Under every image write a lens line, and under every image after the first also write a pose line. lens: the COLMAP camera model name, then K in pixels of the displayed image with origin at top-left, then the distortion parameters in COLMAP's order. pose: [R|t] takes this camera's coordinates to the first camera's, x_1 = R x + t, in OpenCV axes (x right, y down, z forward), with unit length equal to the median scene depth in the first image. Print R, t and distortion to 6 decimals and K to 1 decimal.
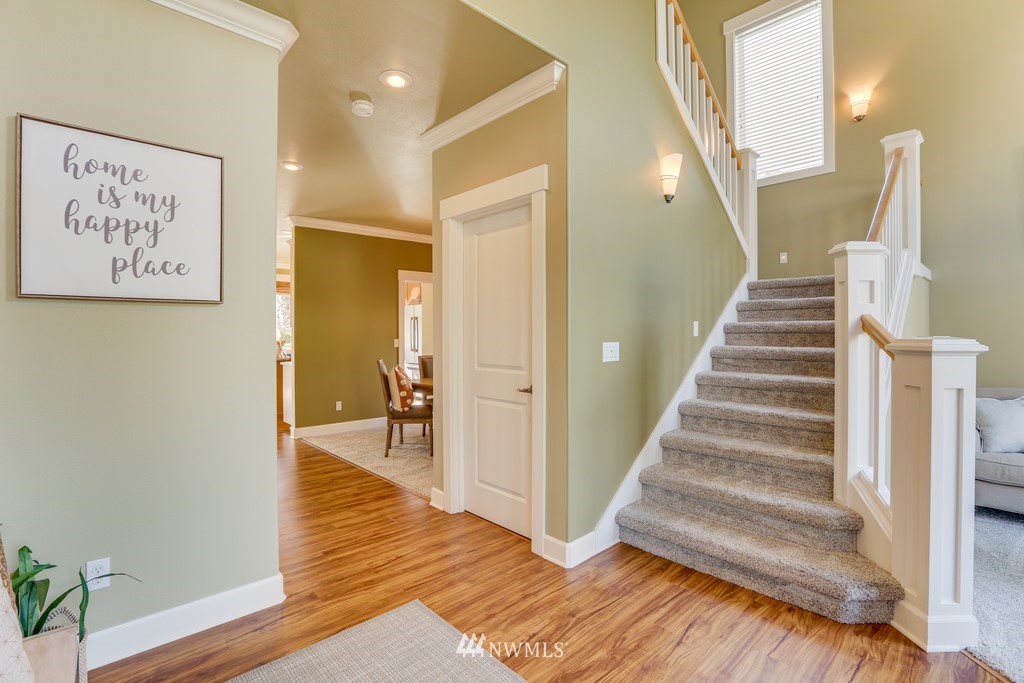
lens RADIAL K [[472.1, 0, 512.0], [0, 472.1, 341.5], [0, 0, 1]] dist [-0.038593, 0.011169]
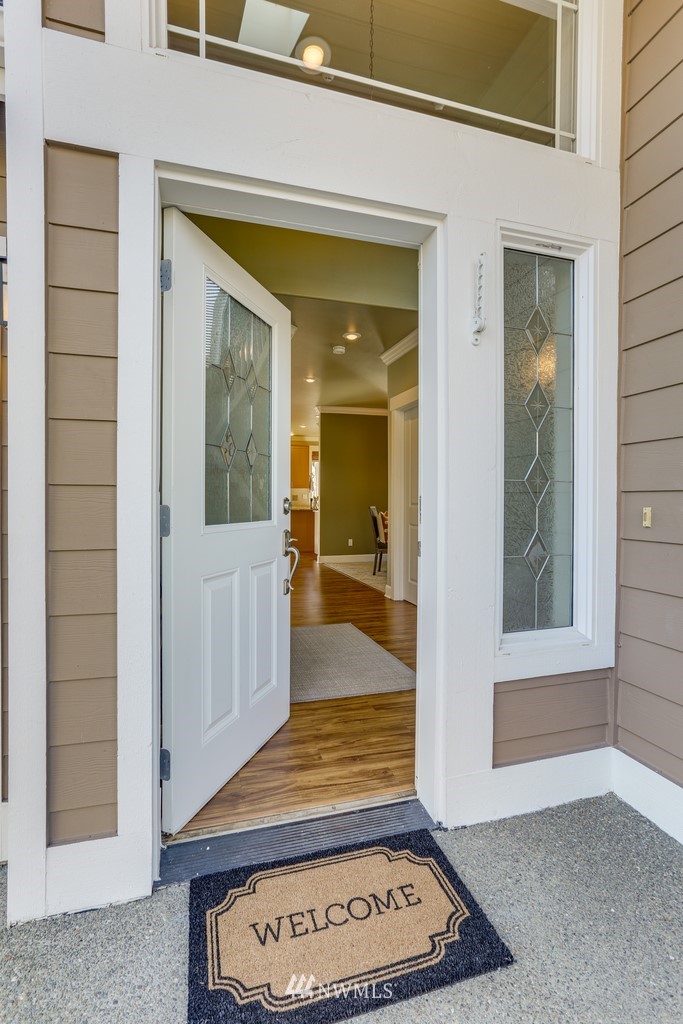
lens RADIAL K [[487.1, 0, 341.6], [0, 487.1, 500.1], [0, 0, 1]] dist [-0.089919, 0.078561]
pose [[0.900484, 0.006229, -0.434844, 0.665514], [-0.011446, 0.999891, -0.009378, 0.088295], [0.434738, 0.013422, 0.900457, -0.838281]]
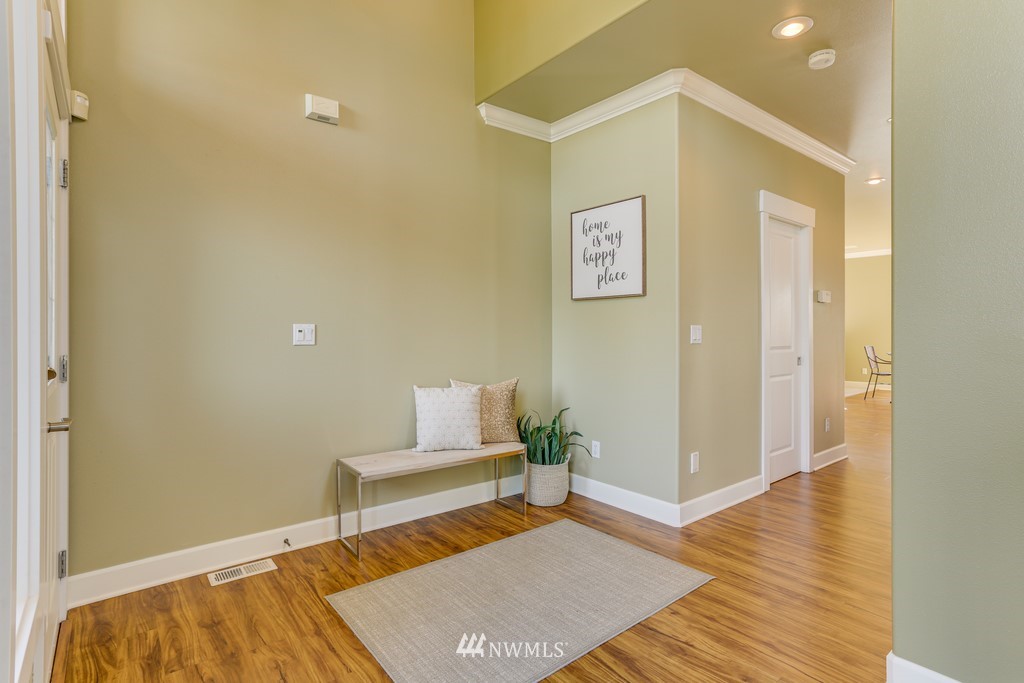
lens RADIAL K [[518.1, 0, 512.0], [0, 518.1, 341.5], [0, 0, 1]] dist [0.002457, -0.000046]
pose [[-0.069833, 0.023956, -0.997271, 1.020890], [-0.016245, 0.999552, 0.025148, 0.028553], [0.997426, 0.017956, -0.069412, 0.699156]]
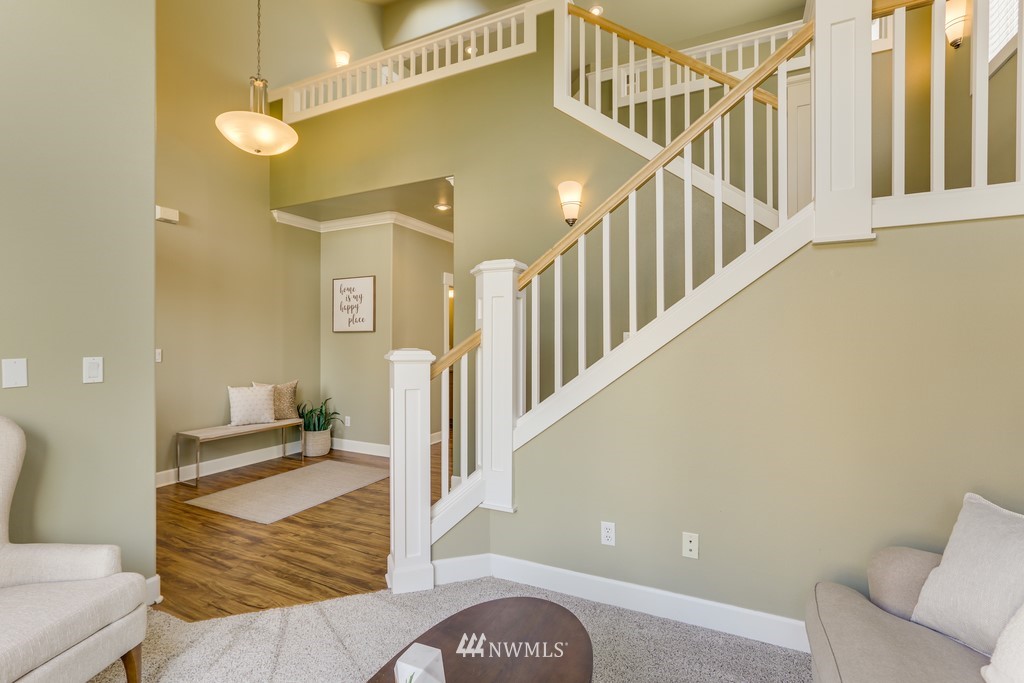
lens RADIAL K [[472.1, 0, 512.0], [0, 472.1, 341.5], [0, 0, 1]] dist [-0.038593, 0.011169]
pose [[0.369149, -0.001166, -0.929369, 2.105312], [-0.017181, 0.999820, -0.008079, -0.017487], [0.929211, 0.018950, 0.369063, 0.740273]]
